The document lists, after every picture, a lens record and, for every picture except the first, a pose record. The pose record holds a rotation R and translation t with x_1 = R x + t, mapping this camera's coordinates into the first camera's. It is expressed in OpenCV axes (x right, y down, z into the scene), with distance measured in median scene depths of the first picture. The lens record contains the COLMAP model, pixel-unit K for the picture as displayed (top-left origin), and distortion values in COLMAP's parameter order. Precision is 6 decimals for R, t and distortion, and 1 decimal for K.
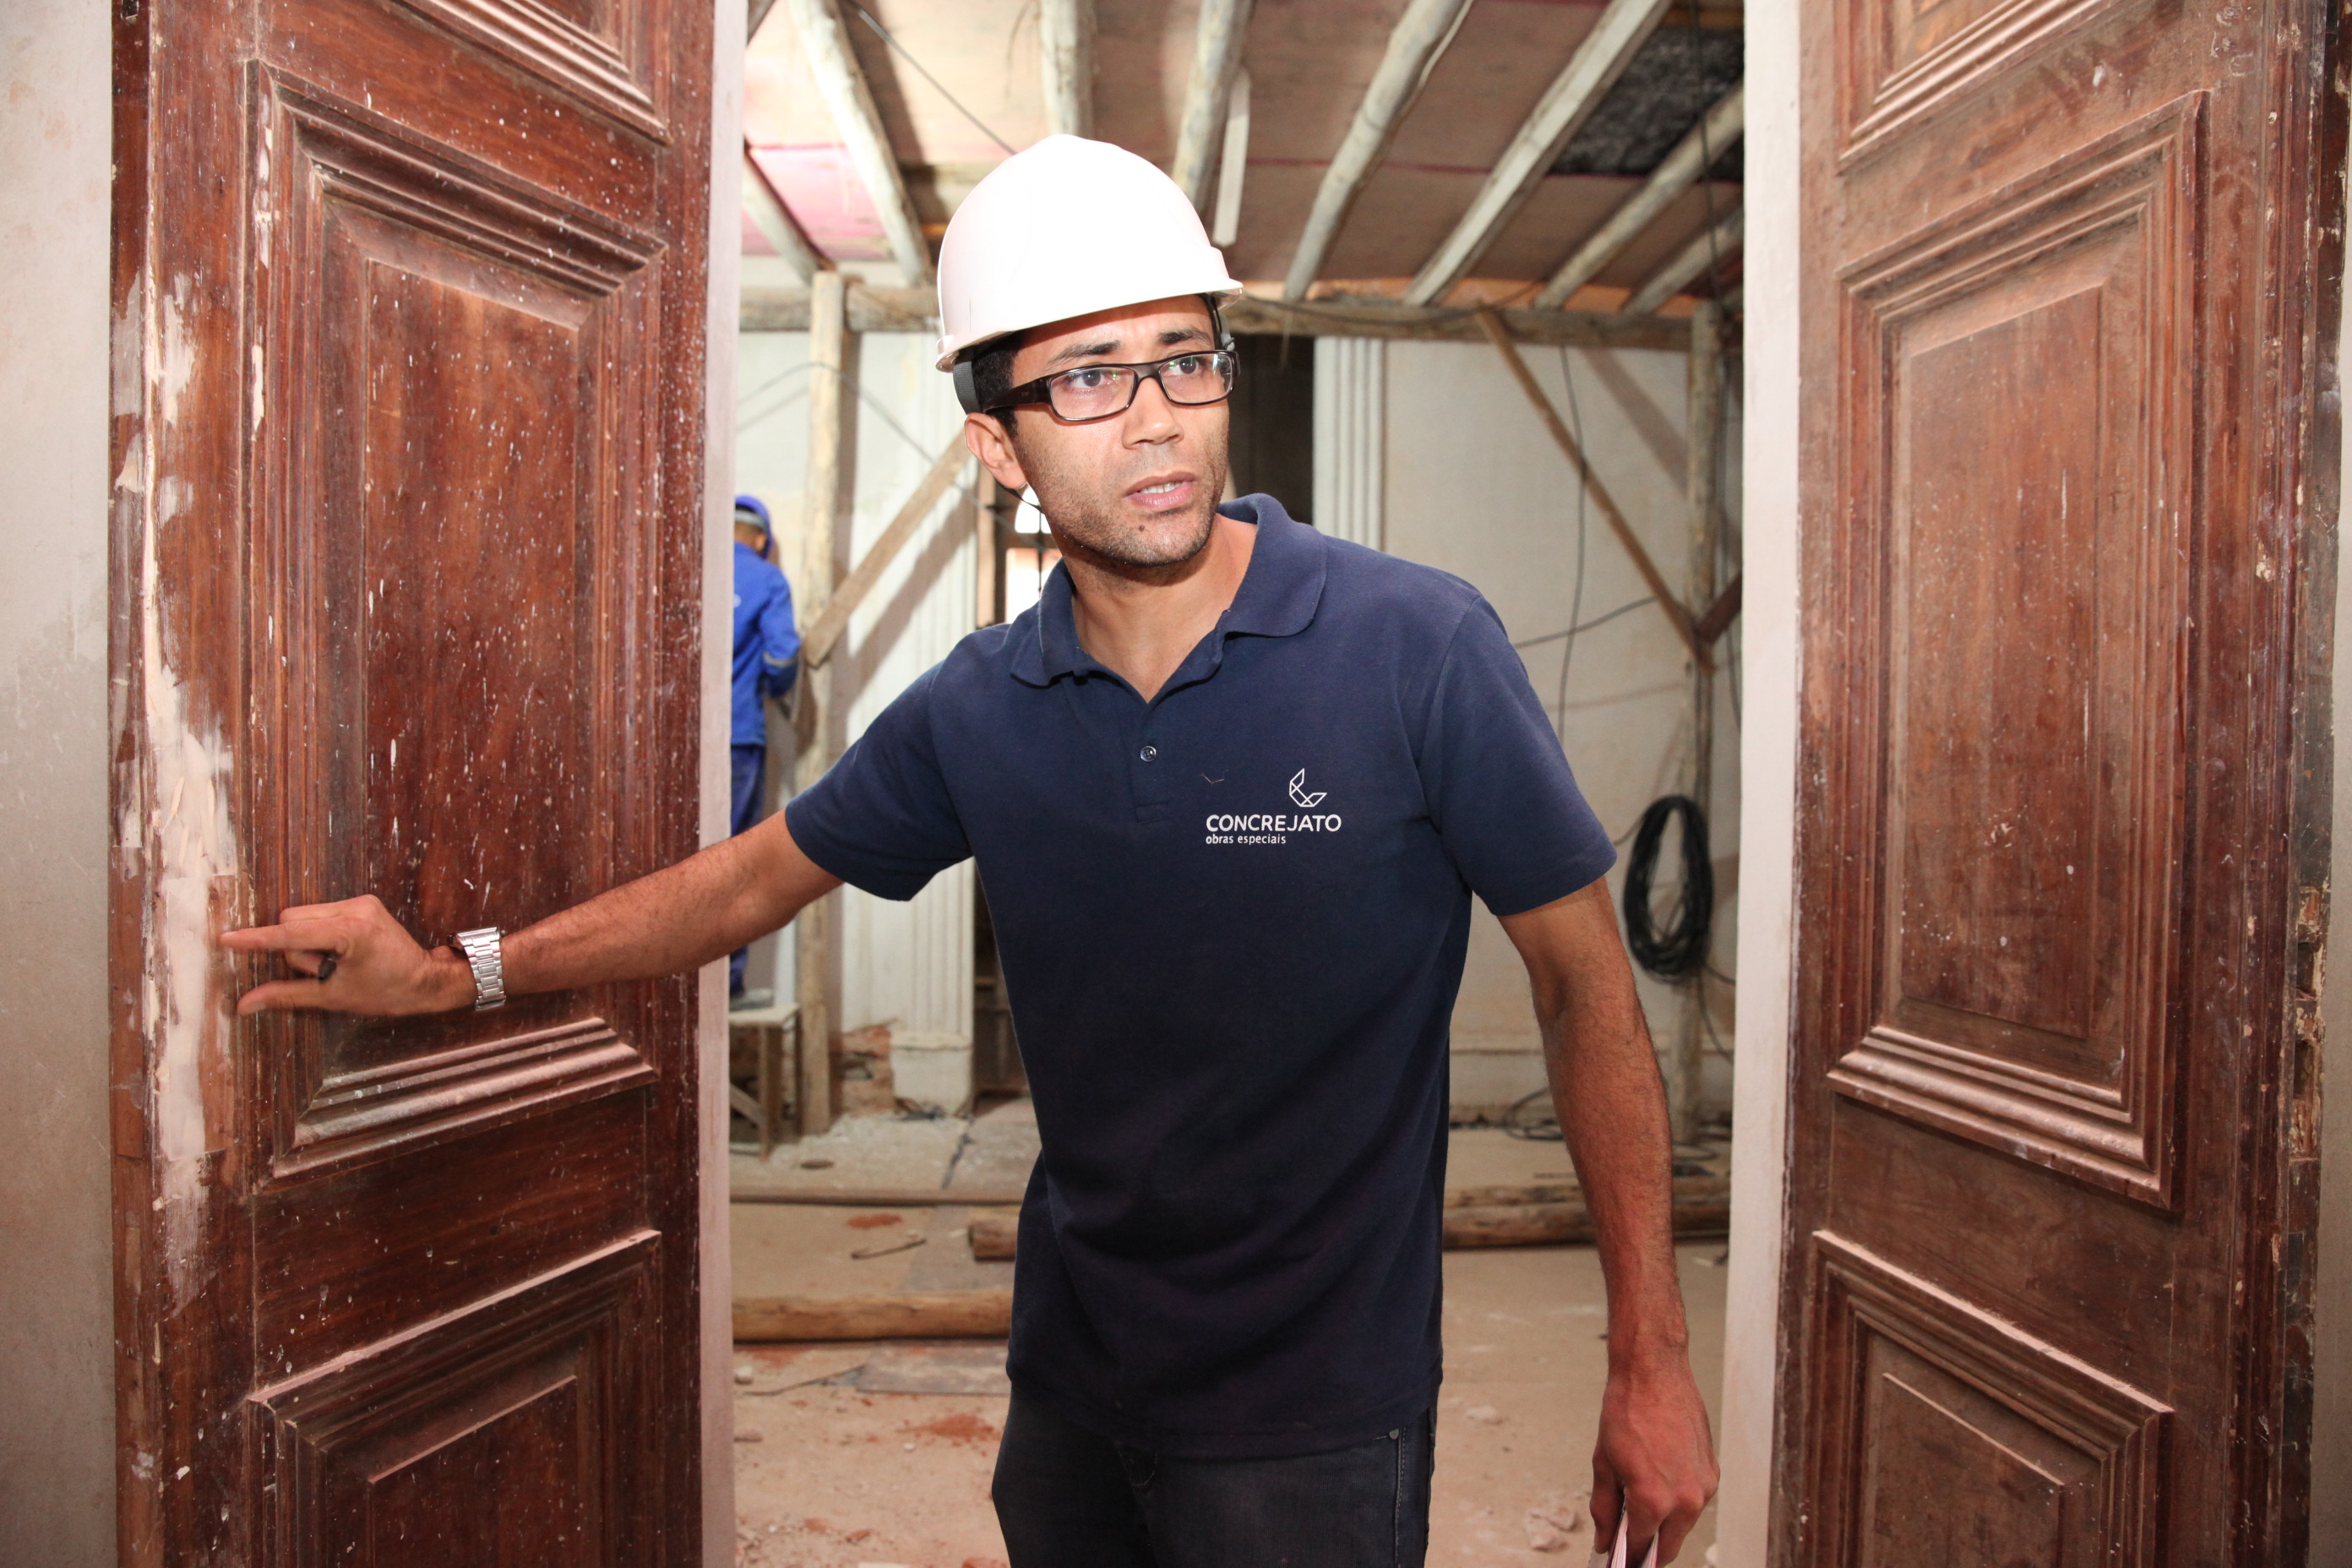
lens RADIAL K [[1577.9, 0, 1176.9], [0, 1577.9, 777.6], [0, 0, 1]] dist [-0.115154, 0.076653]
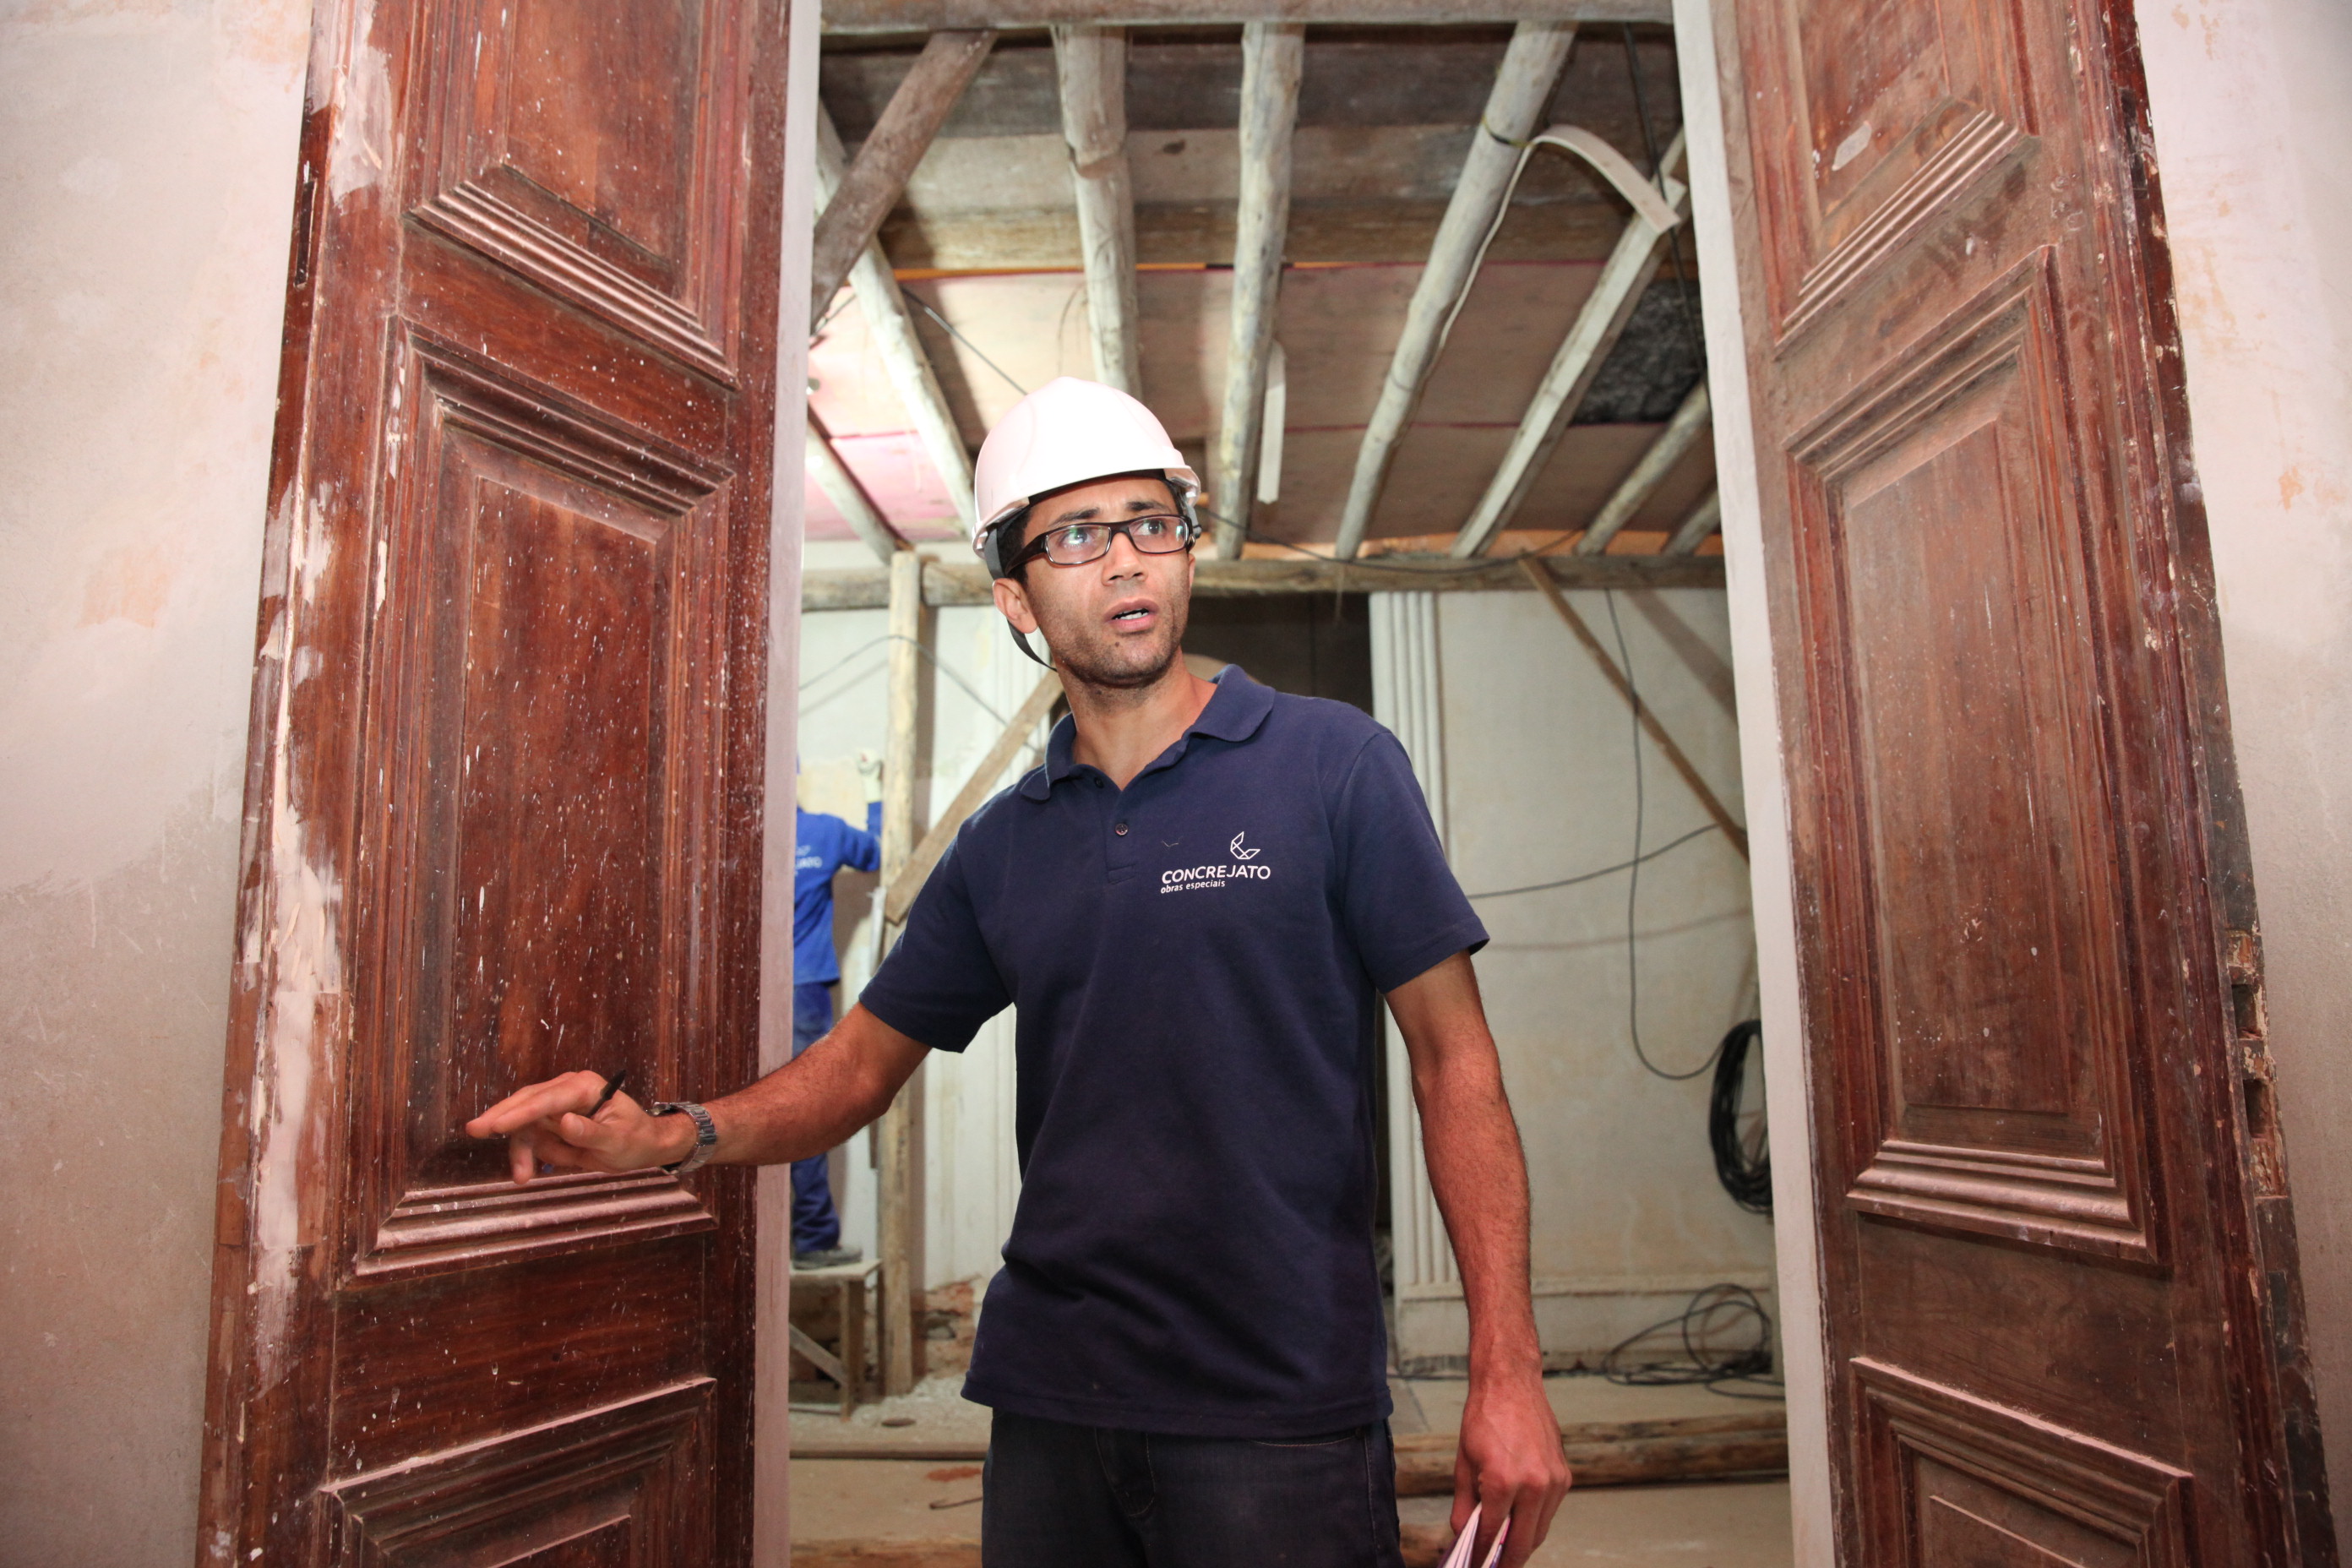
lens RADIAL K [[1577.9, 0, 1176.9], [0, 1577.9, 777.6], [0, 0, 1]] dist [-0.115154, 0.076653]
pose [[0.997661, -0.041307, -0.054461, 0.059617], [0.030880, 0.983178, -0.180020, 0.113837], [0.060981, 0.177917, 0.982154, -0.088146]]
